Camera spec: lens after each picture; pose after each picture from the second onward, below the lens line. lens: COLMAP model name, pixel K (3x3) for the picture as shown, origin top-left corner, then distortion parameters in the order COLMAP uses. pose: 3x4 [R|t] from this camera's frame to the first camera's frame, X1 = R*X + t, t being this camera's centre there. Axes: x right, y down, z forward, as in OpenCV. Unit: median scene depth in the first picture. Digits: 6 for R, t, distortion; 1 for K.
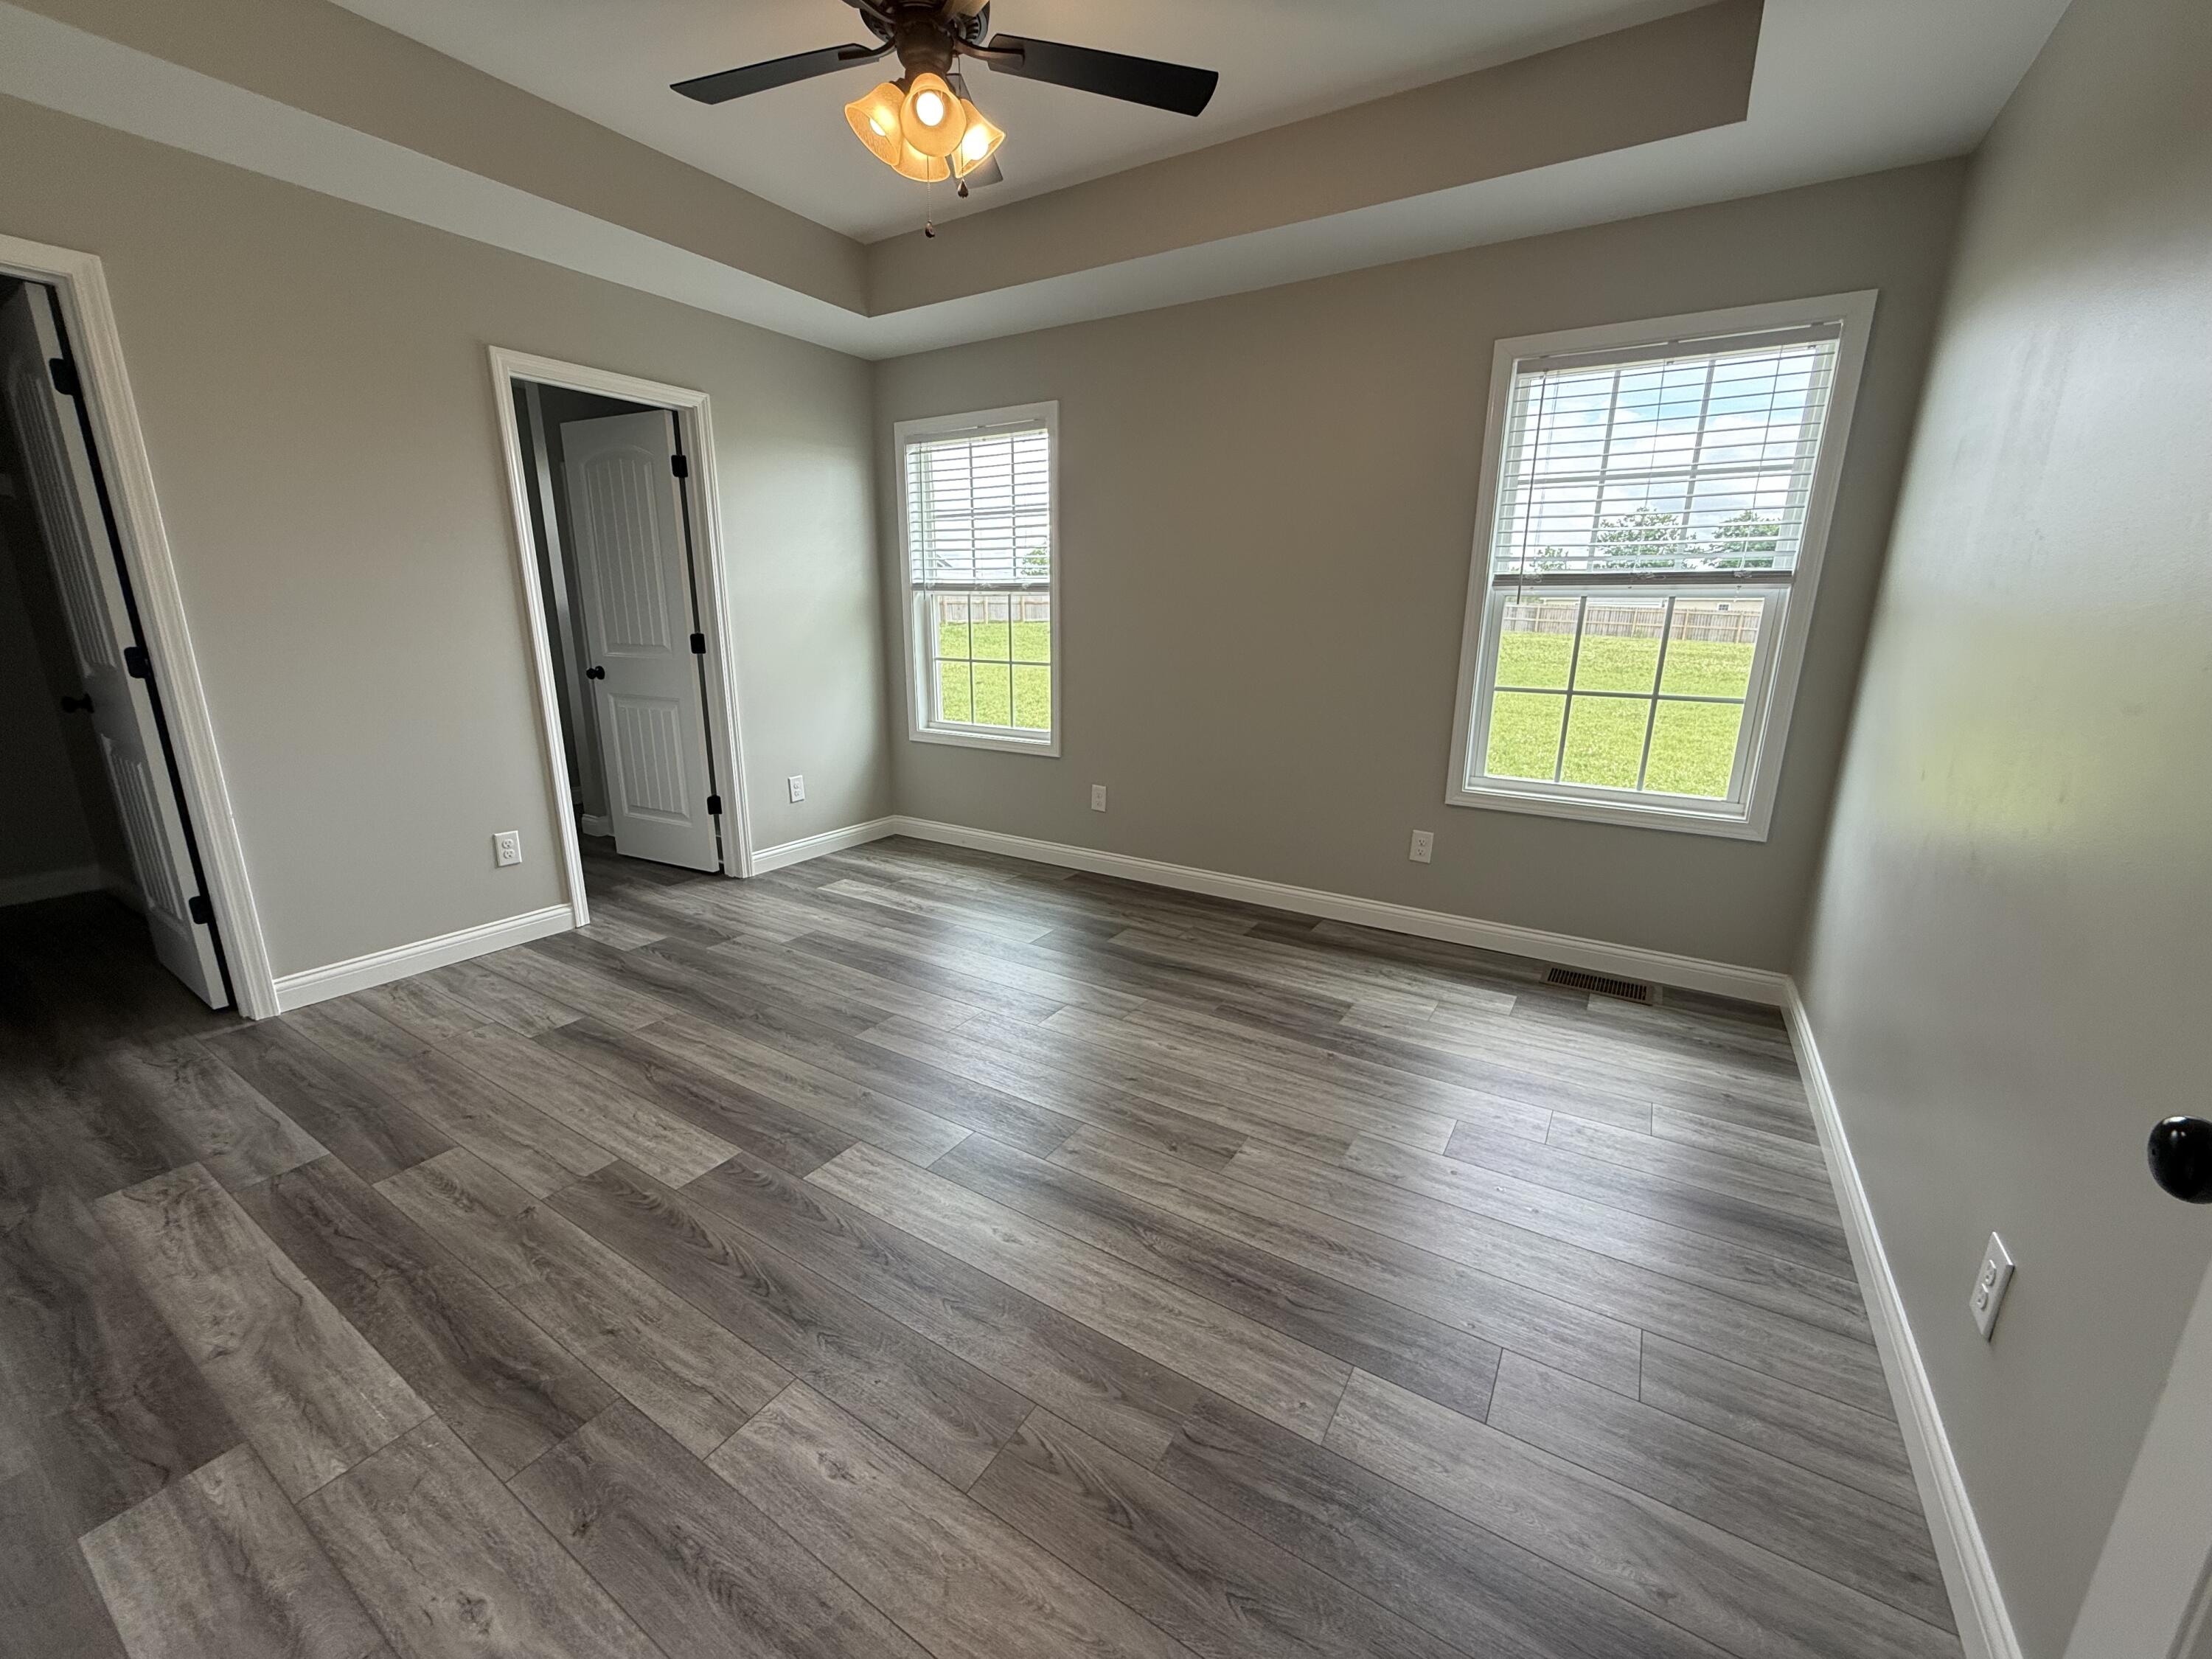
lens RADIAL K [[880.9, 0, 1099.9], [0, 880.9, 830.9], [0, 0, 1]] dist [-0.002002, 0.000587]
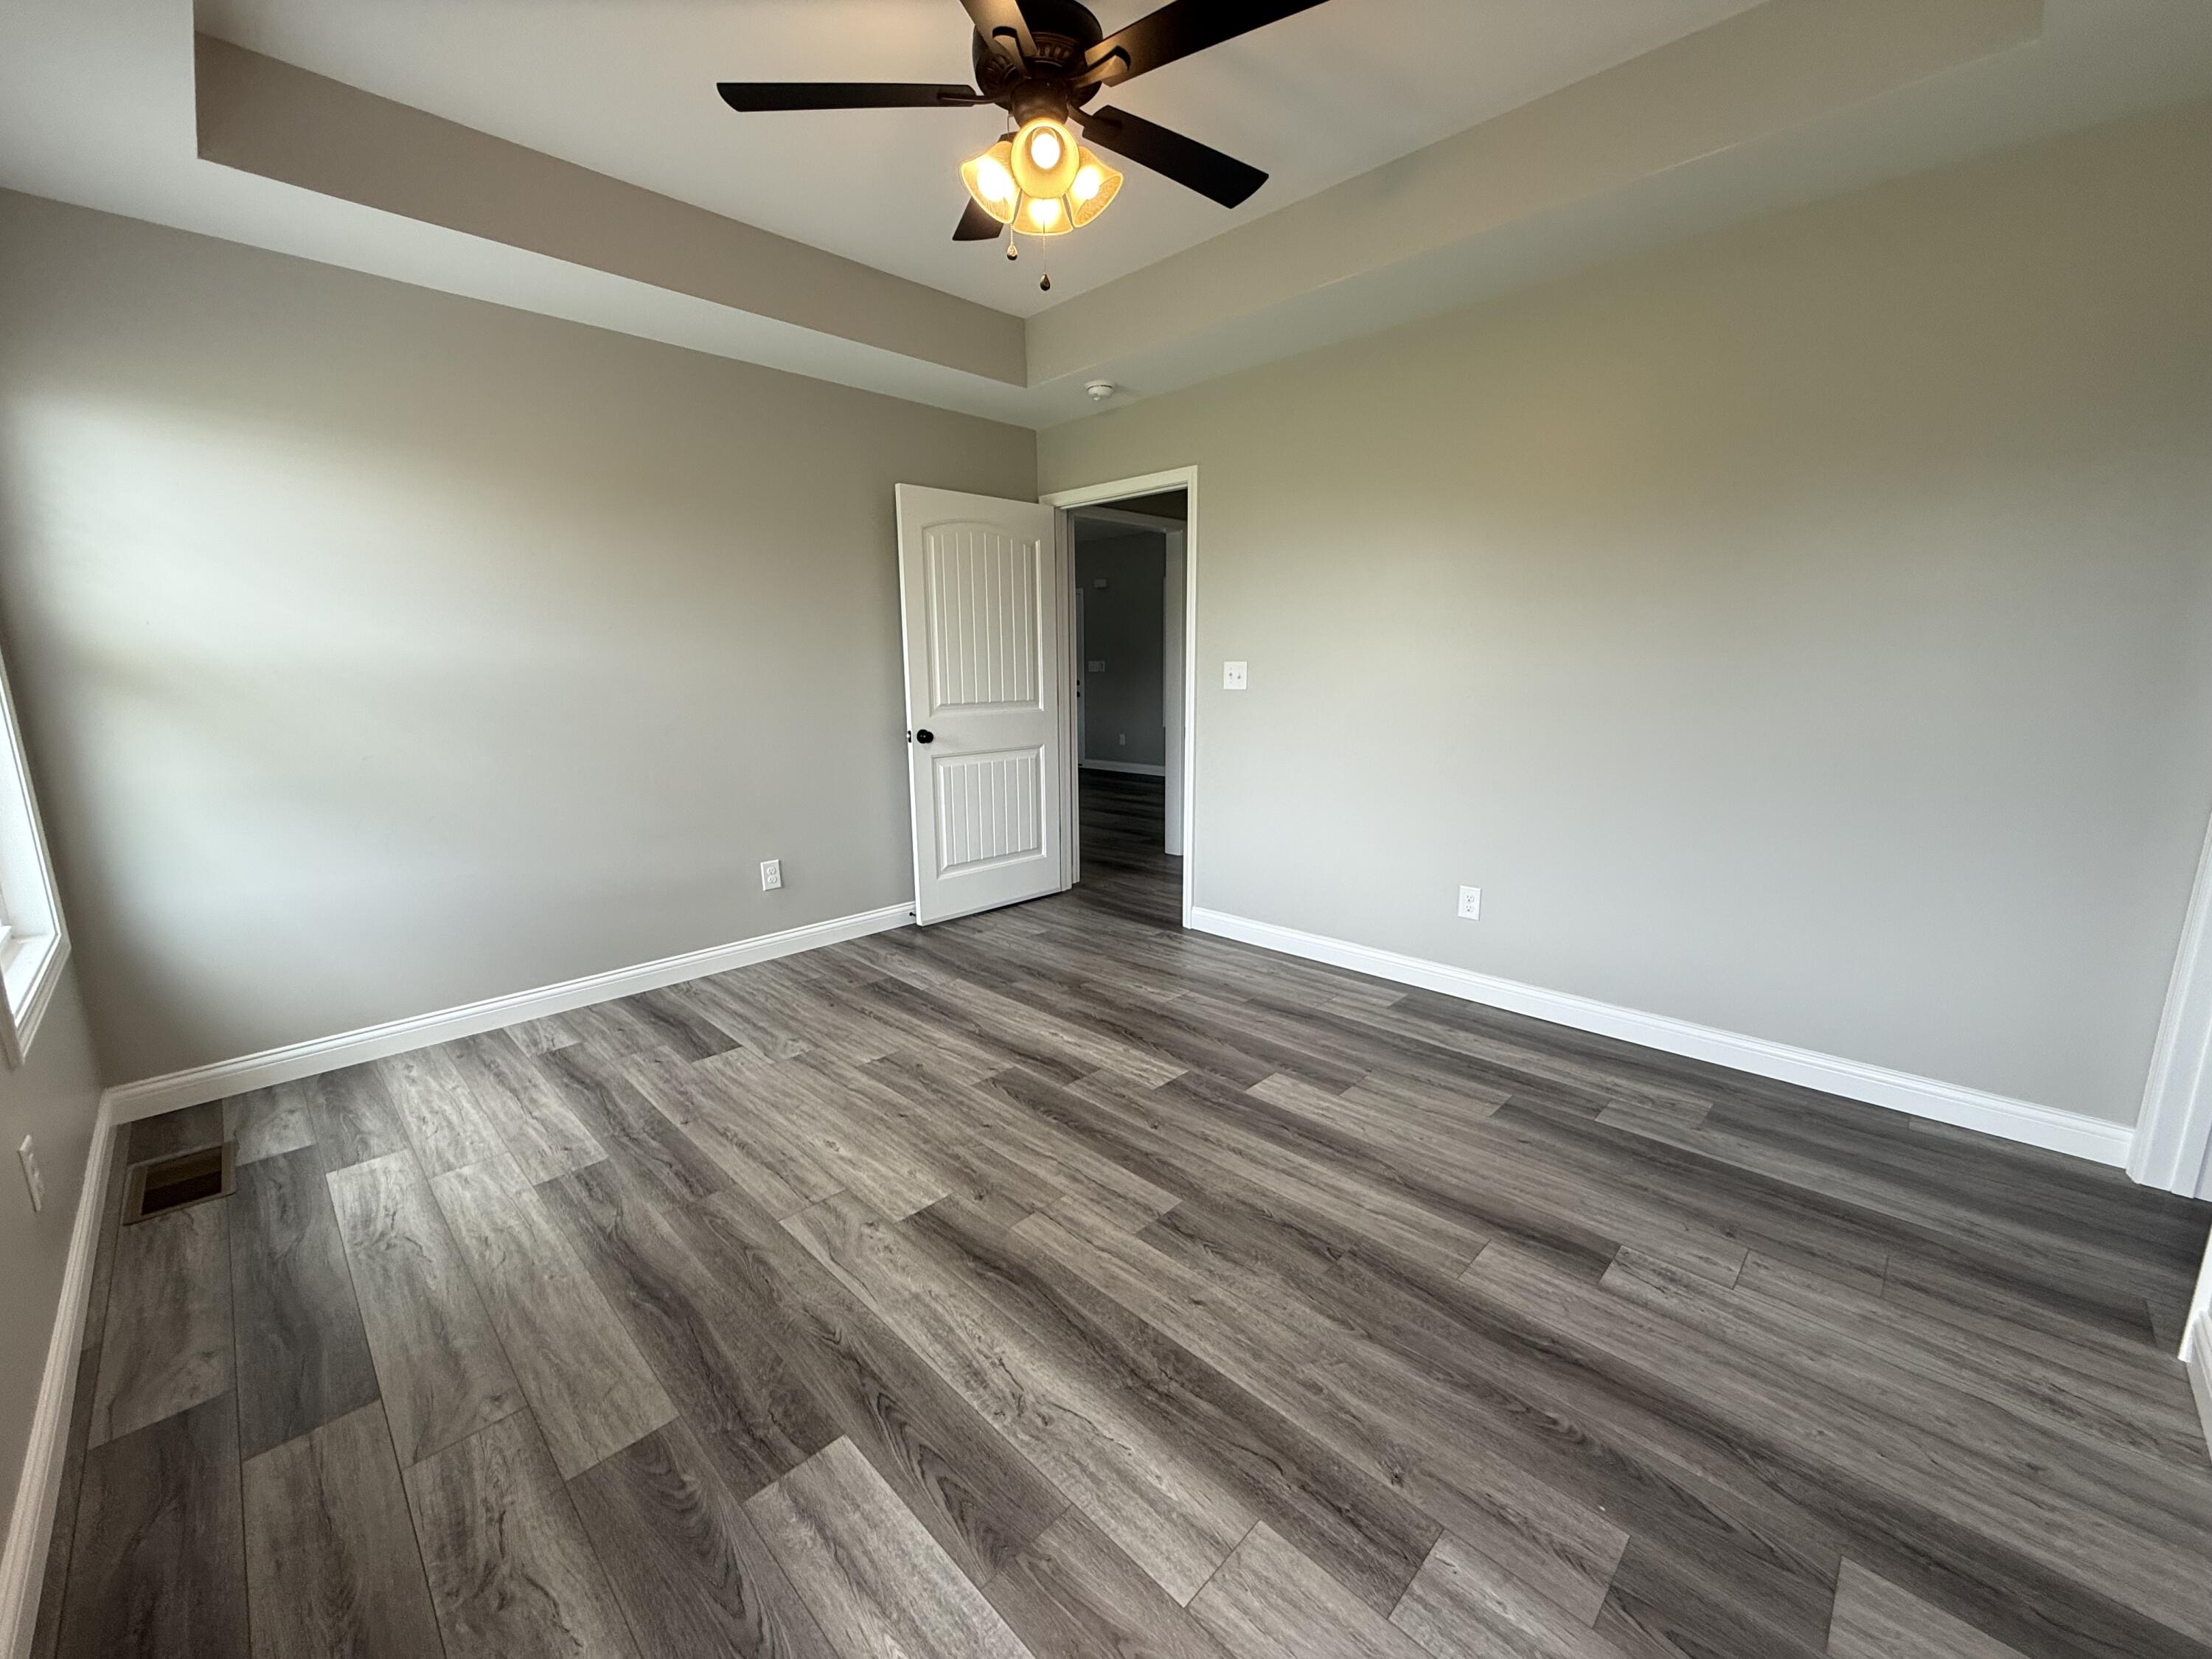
lens RADIAL K [[880.9, 0, 1099.9], [0, 880.9, 830.9], [0, 0, 1]] dist [-0.002002, 0.000587]
pose [[-0.976104, -0.041479, 0.213311, -0.371291], [0.054072, 0.904377, 0.423295, -0.416471], [-0.210471, 0.424714, -0.880523, 1.615026]]
